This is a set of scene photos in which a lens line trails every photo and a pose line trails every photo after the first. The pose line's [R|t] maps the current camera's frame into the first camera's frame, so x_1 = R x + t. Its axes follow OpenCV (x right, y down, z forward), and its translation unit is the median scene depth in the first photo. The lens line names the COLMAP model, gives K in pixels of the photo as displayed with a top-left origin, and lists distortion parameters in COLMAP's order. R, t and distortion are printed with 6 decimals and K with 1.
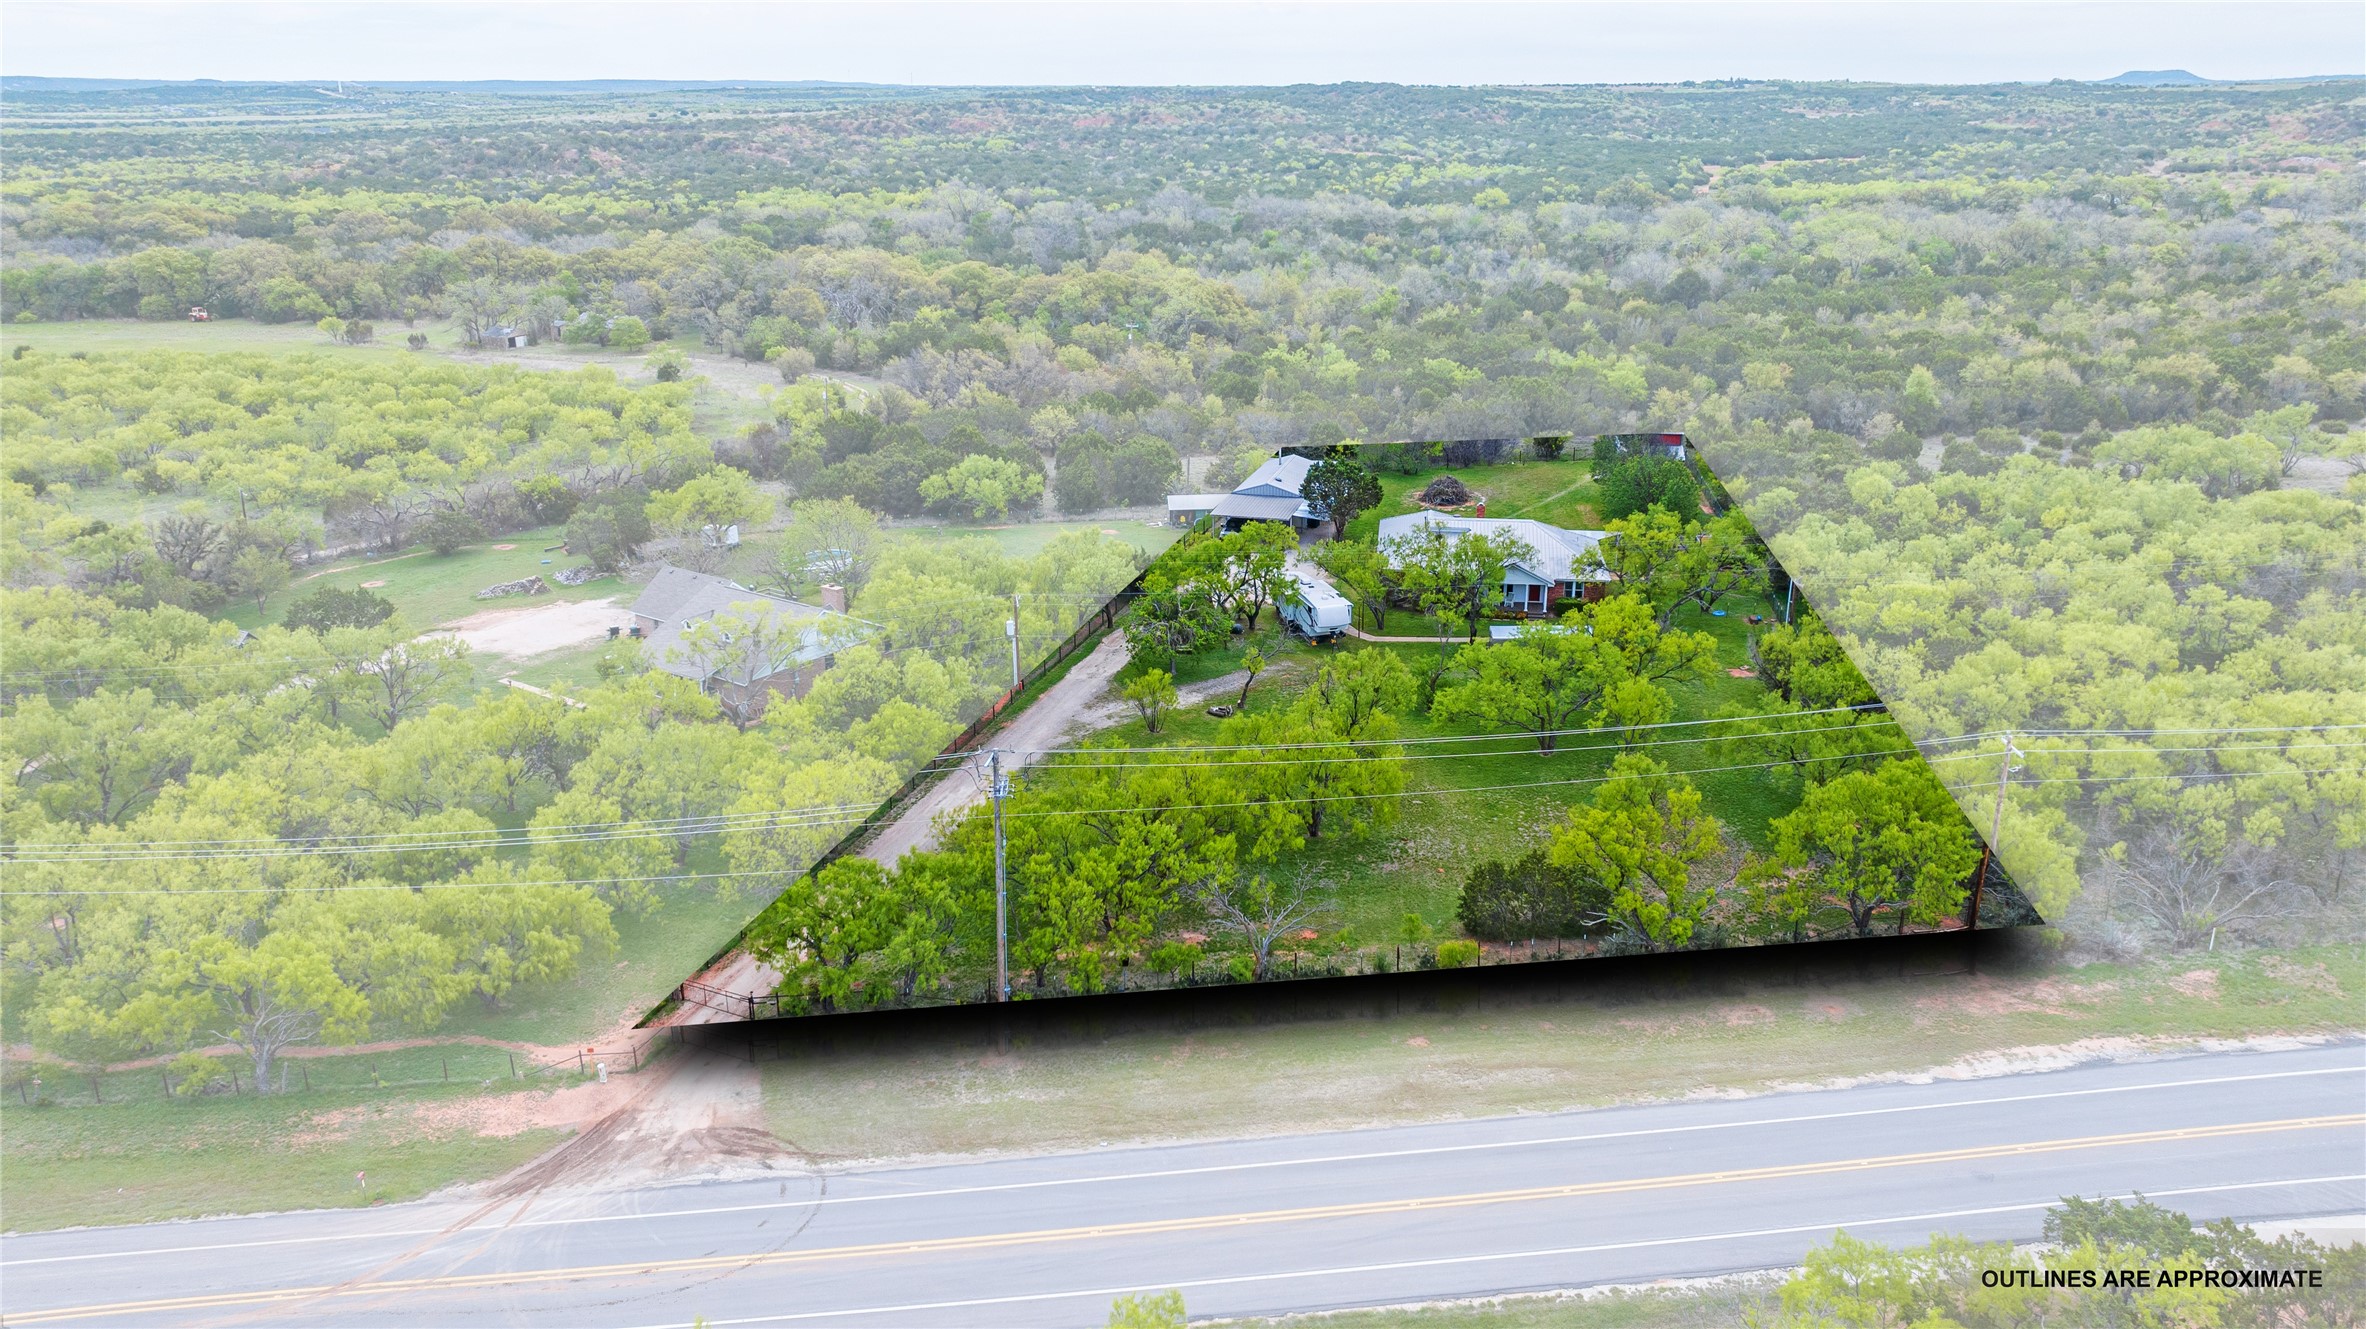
lens RADIAL K [[1701.7, 0, 1183.5], [0, 1701.7, 664.4], [0, 0, 1]] dist [-0.022103, 0.019491]
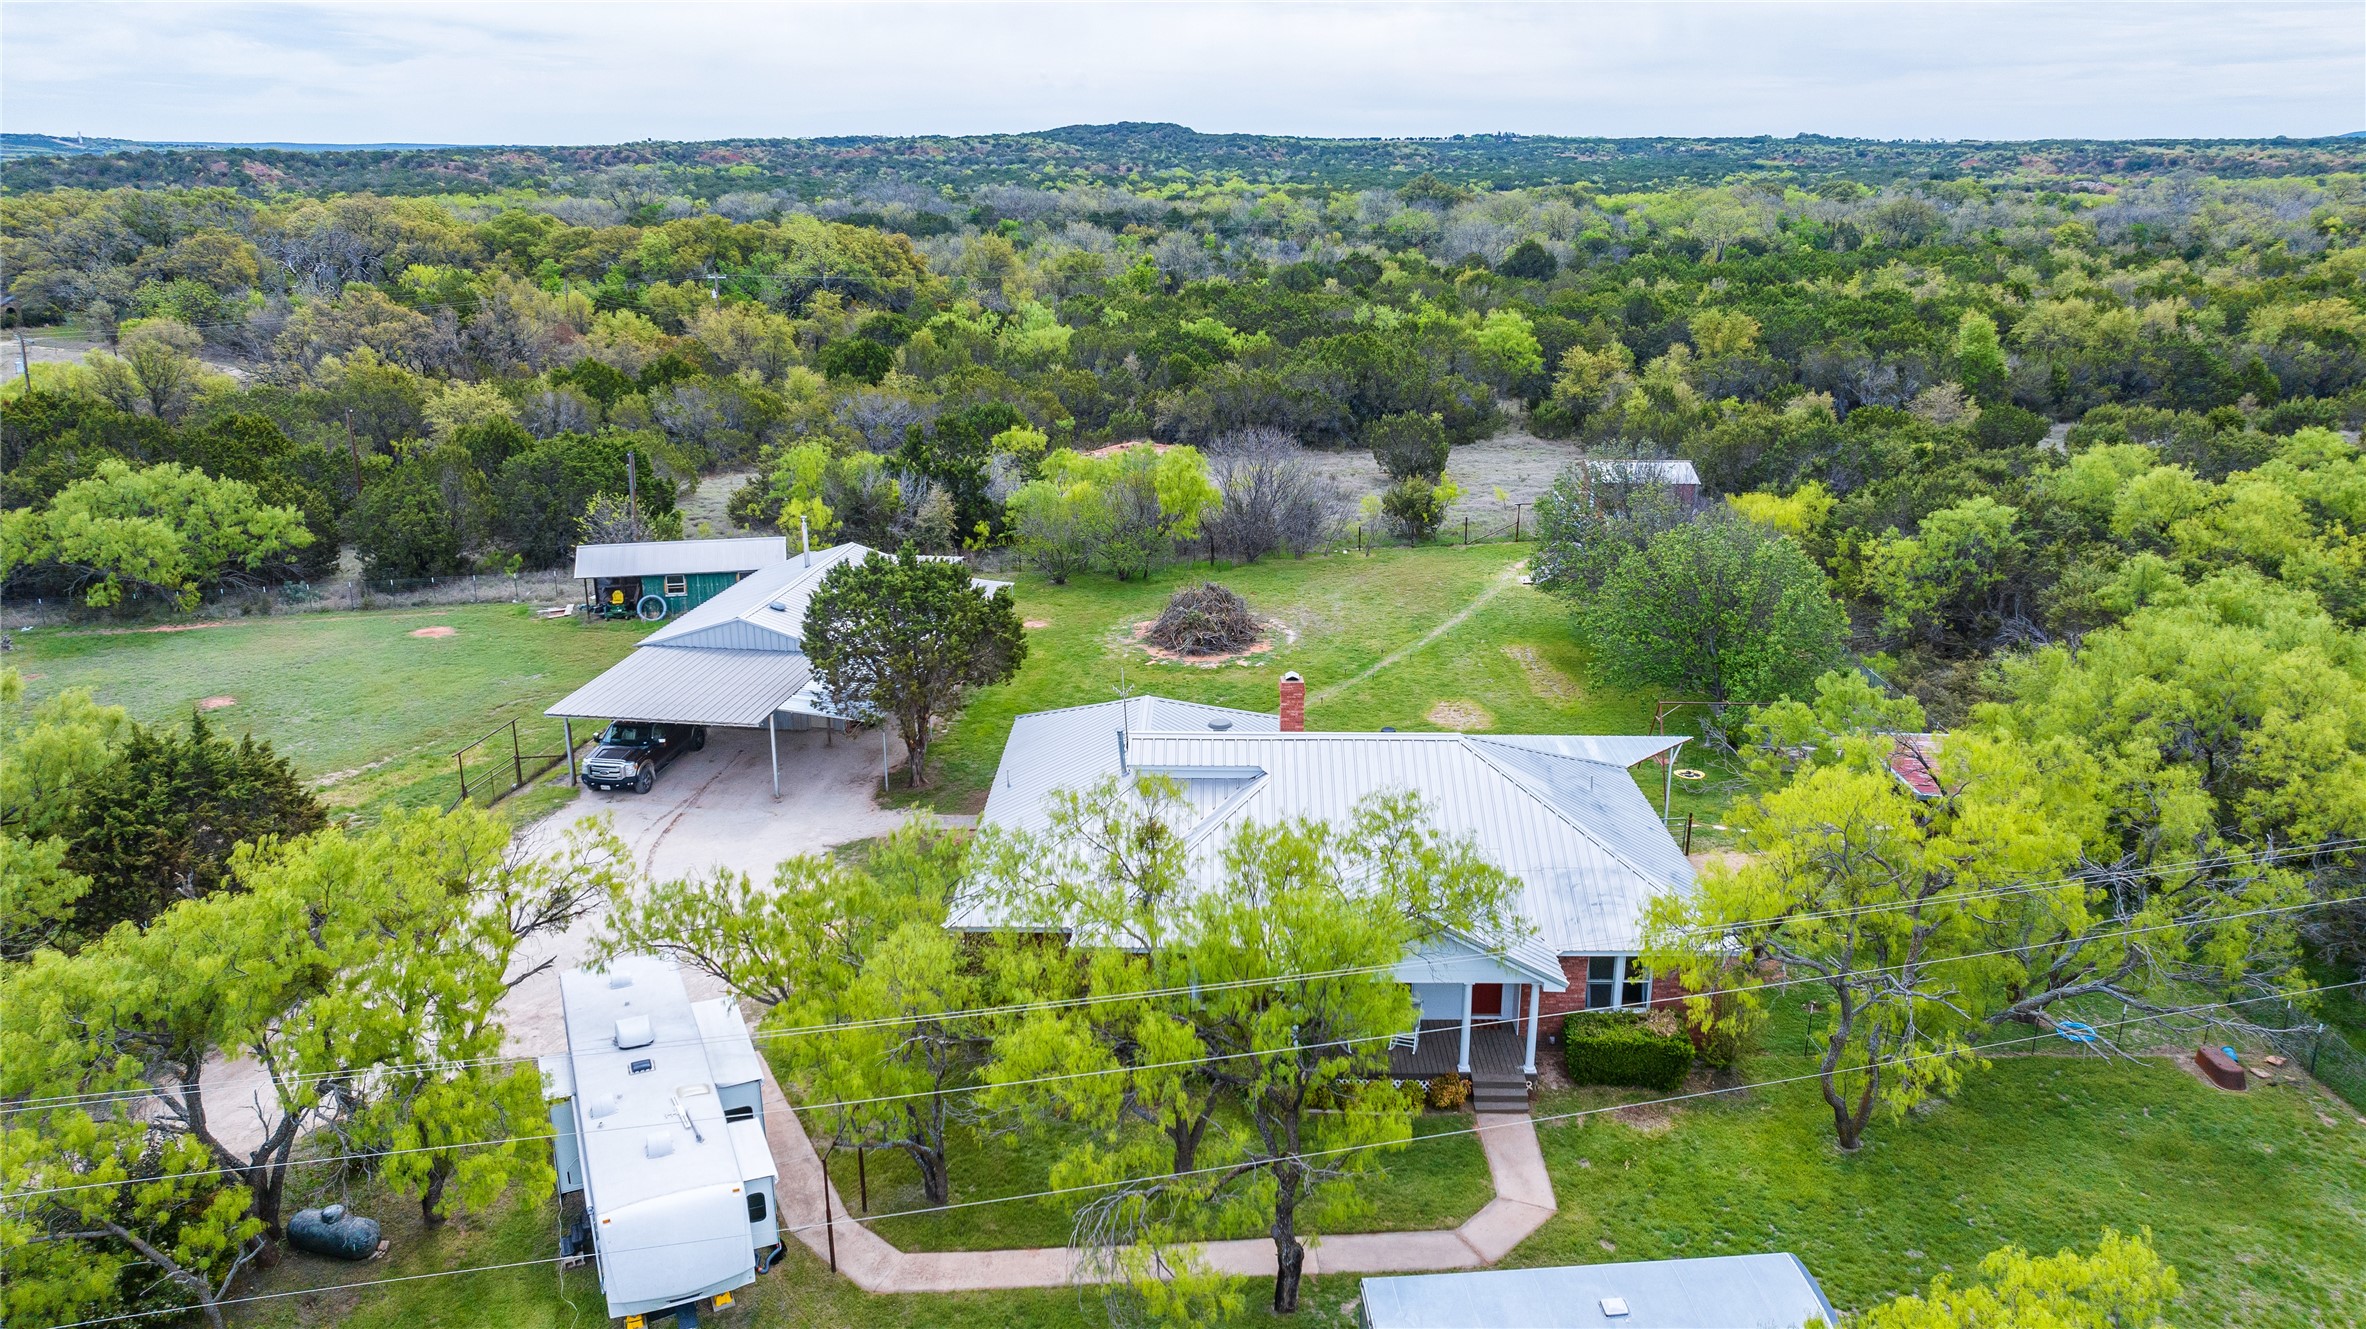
lens RADIAL K [[1701.7, 0, 1182.5], [0, 1701.7, 664.7], [0, 0, 1]] dist [-0.022103, 0.019491]
pose [[0.992634, -0.028371, 0.117787, 0.052930], [0.031742, 0.999136, -0.026838, -0.029372], [-0.116924, 0.030379, 0.992676, 0.311006]]
